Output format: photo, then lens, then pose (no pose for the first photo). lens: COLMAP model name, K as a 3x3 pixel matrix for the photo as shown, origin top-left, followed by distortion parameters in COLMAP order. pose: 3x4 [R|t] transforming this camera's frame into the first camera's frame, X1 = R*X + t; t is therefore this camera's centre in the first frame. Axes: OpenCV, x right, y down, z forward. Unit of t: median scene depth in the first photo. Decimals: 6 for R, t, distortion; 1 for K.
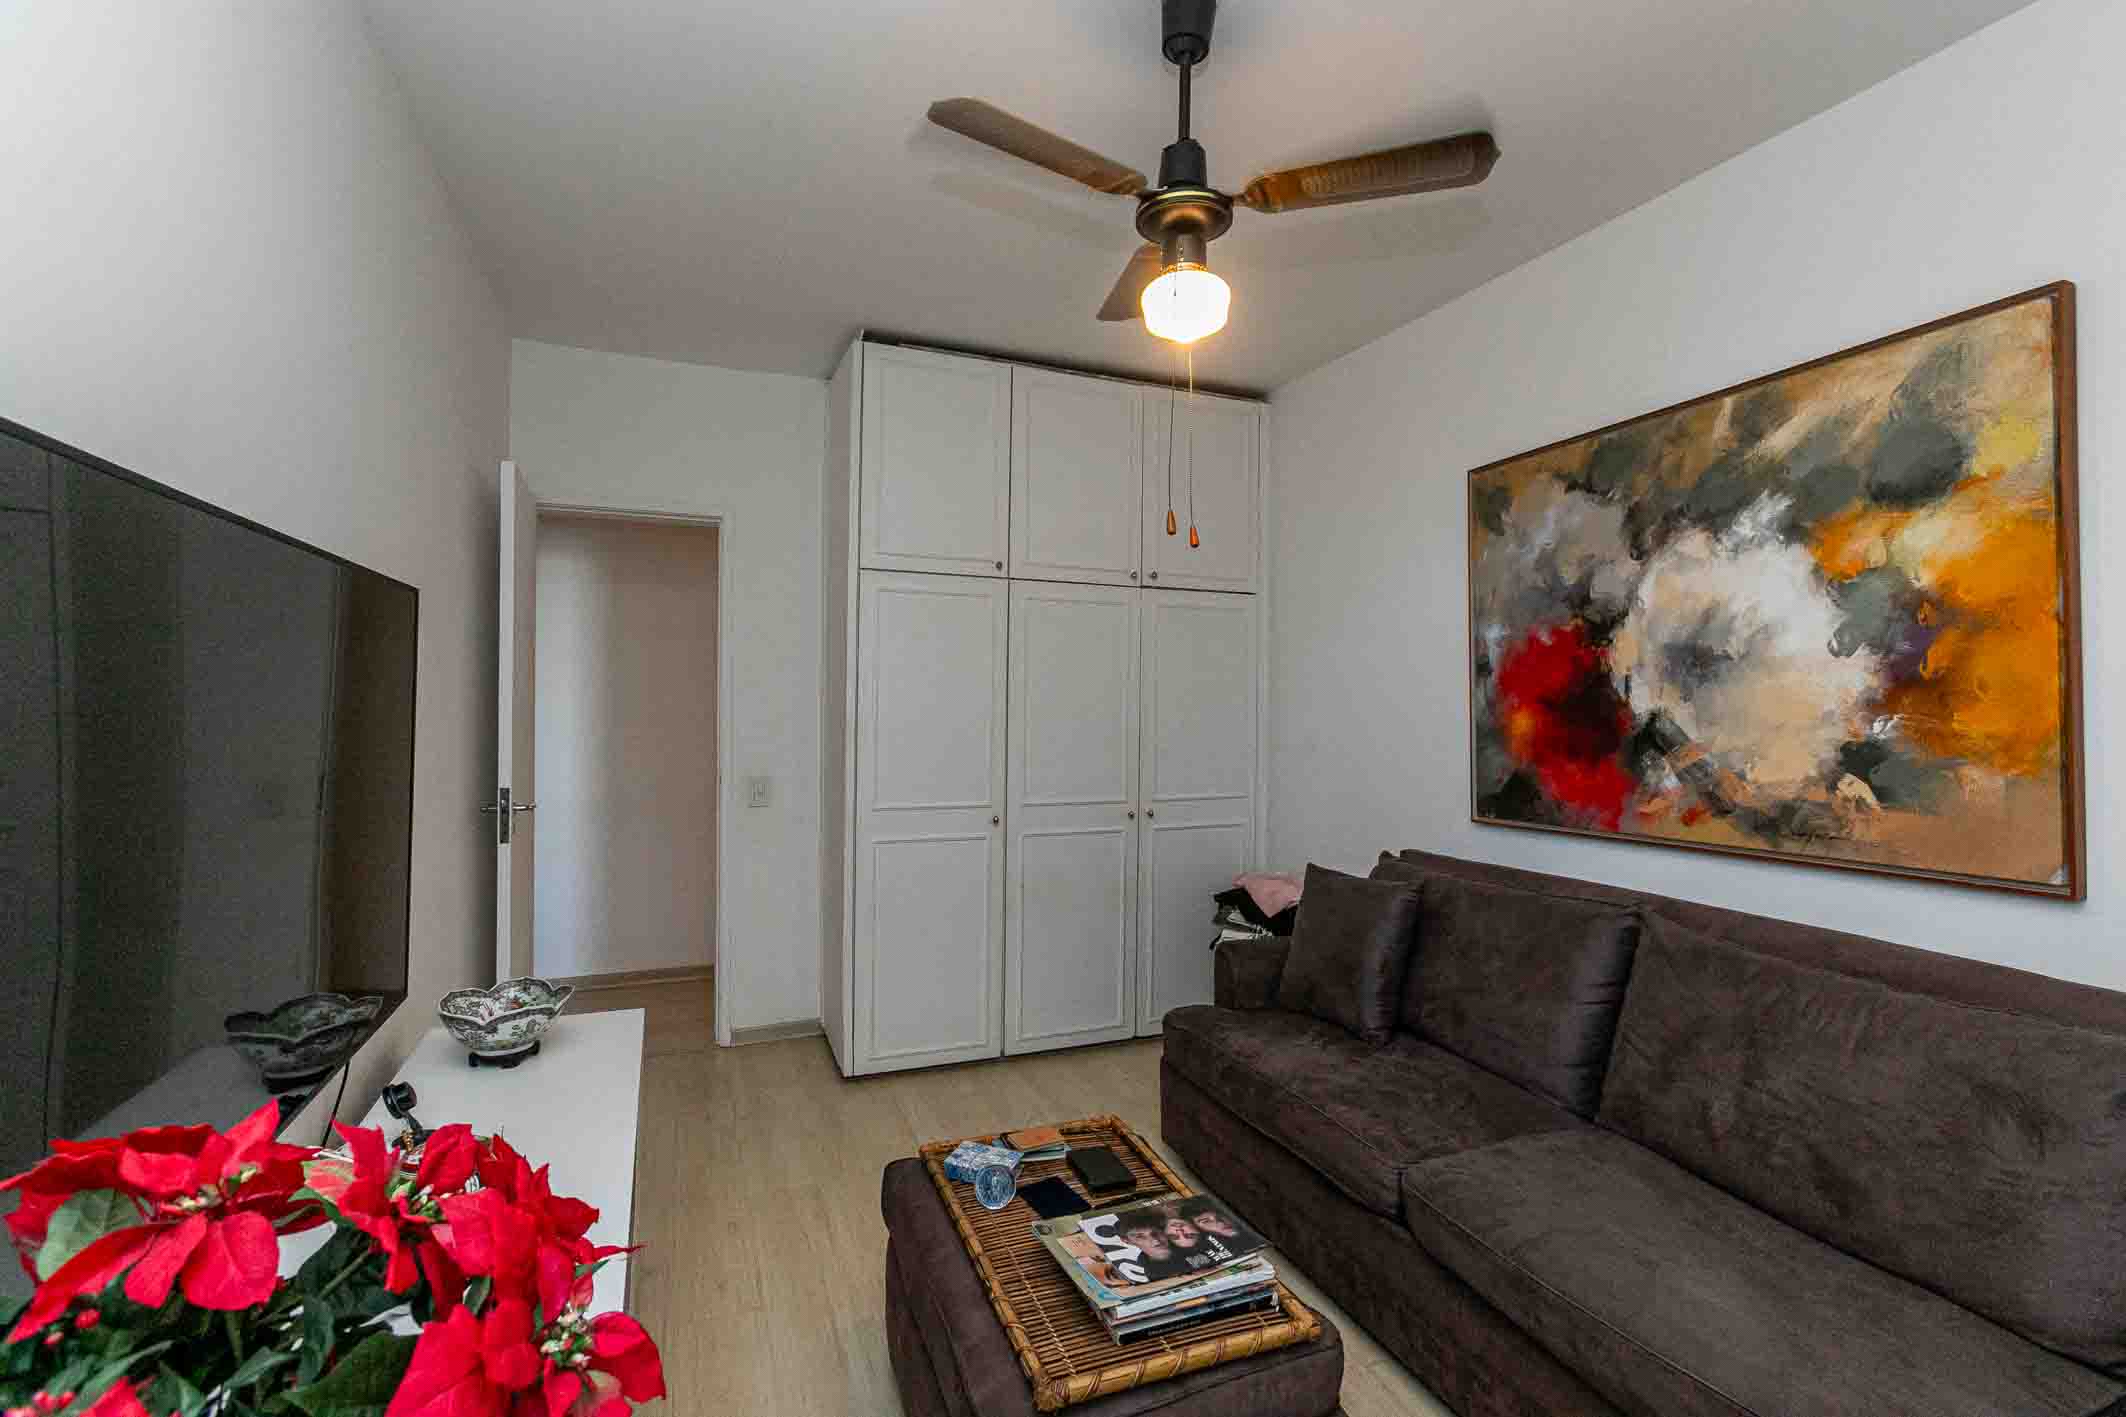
lens RADIAL K [[958.6, 0, 1063.0], [0, 958.6, 708.5], [0, 0, 1]] dist [0.000251, 0.000241]
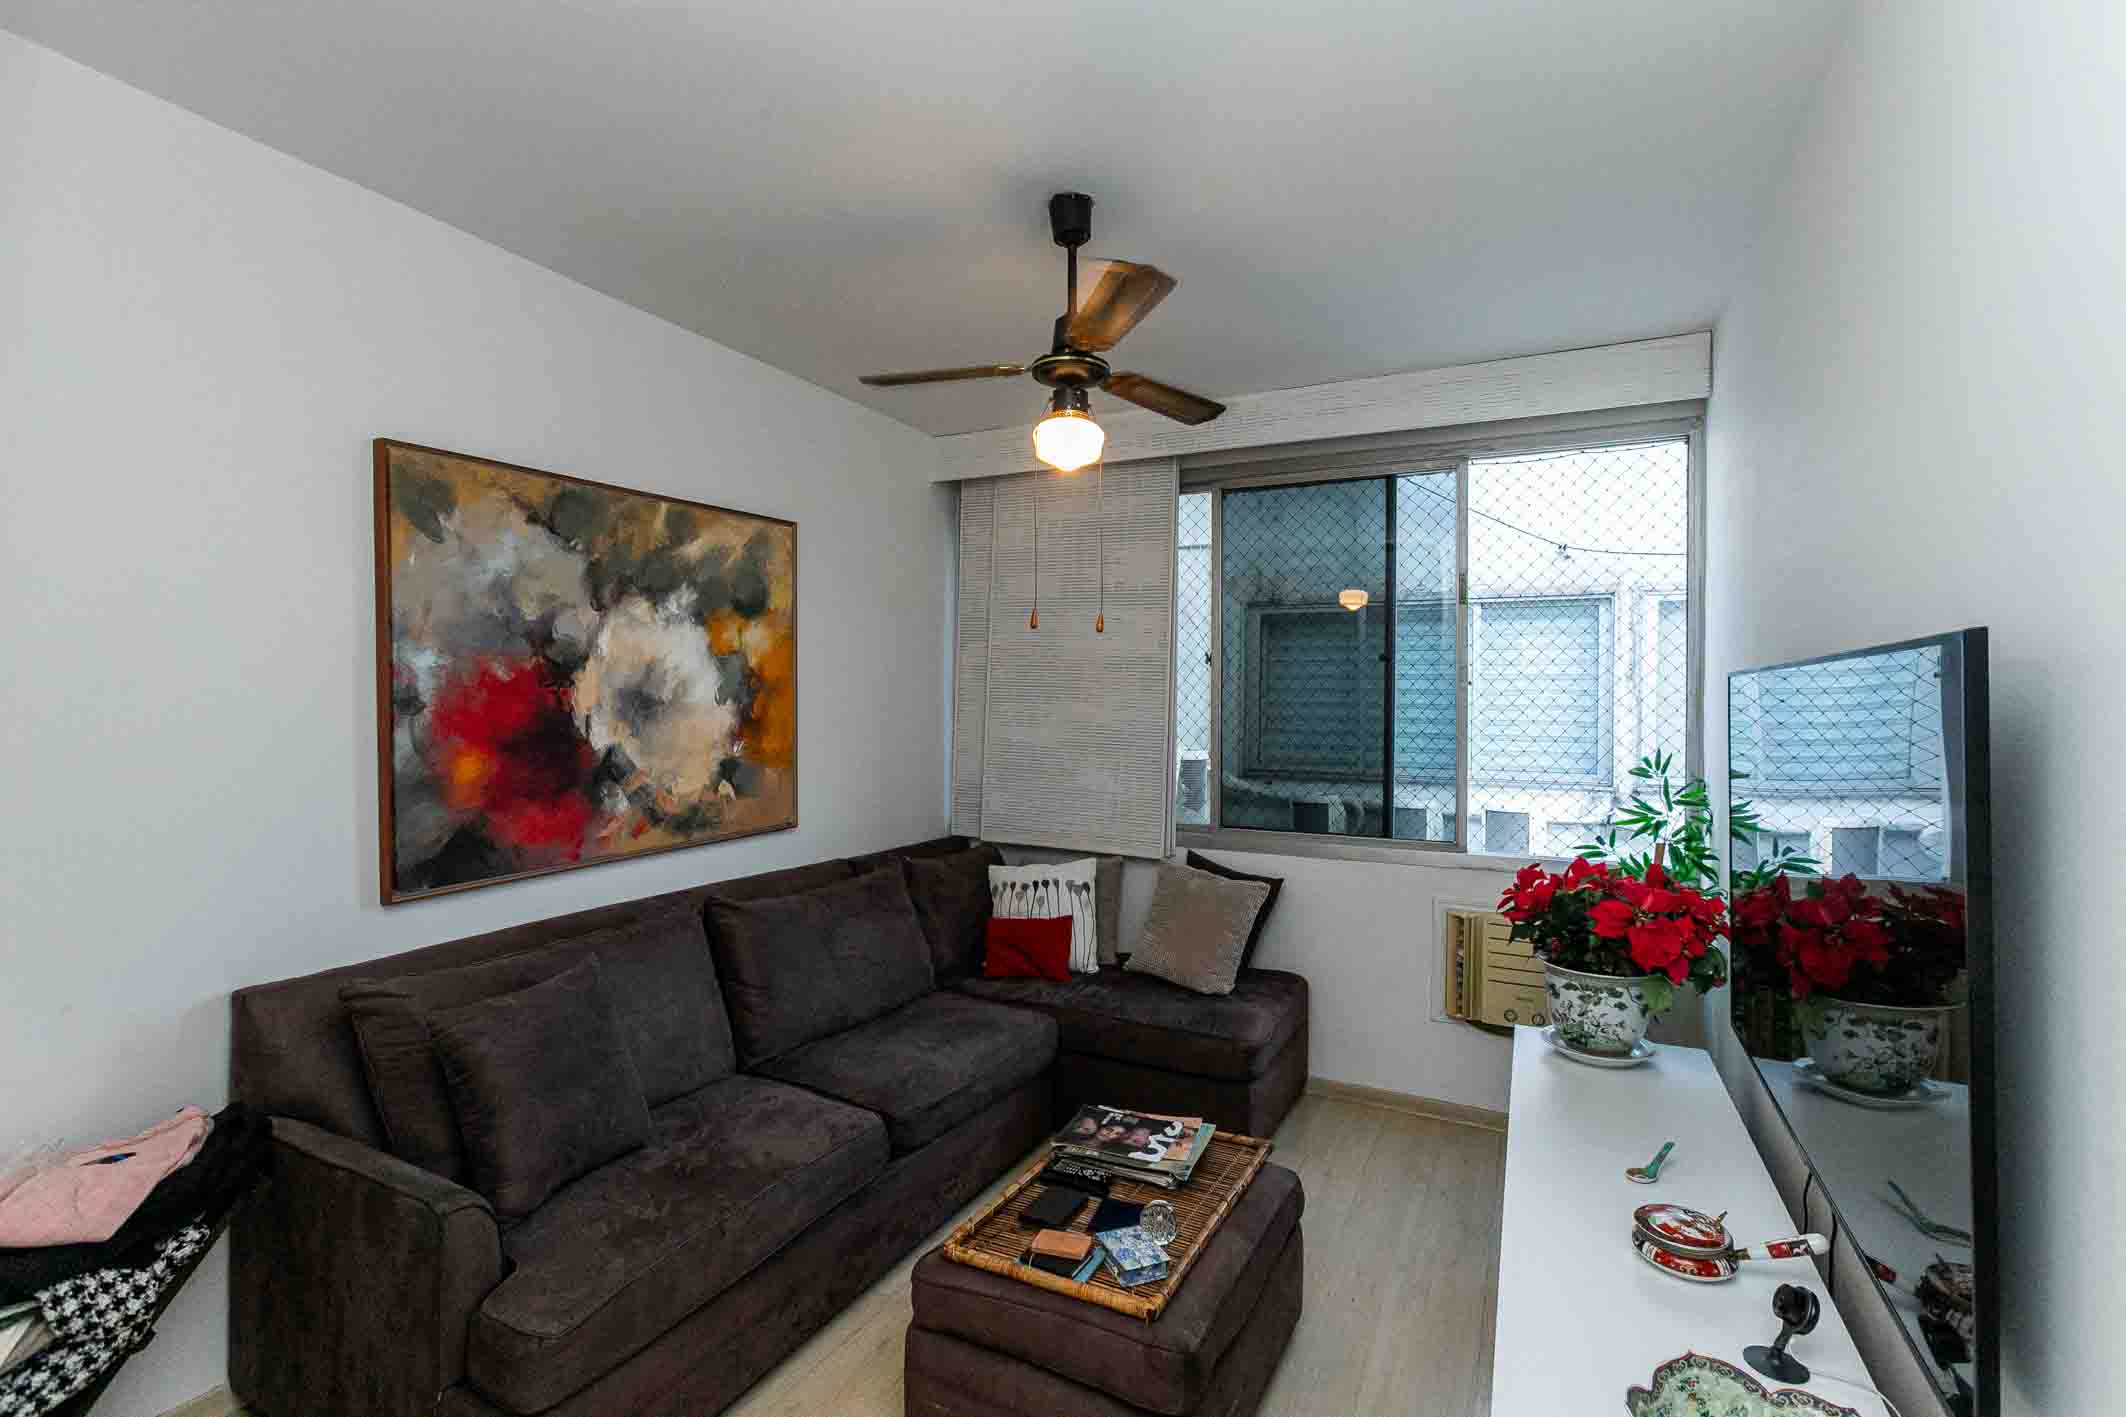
lens RADIAL K [[951.4, 0, 1059.9], [0, 951.4, 697.3], [0, 0, 1]] dist [0.000207, 0.000200]
pose [[-0.645310, -0.011764, 0.763830, -0.627263], [-0.009683, 0.999927, 0.007219, -0.072575], [-0.763859, -0.002737, -0.645377, 1.383665]]
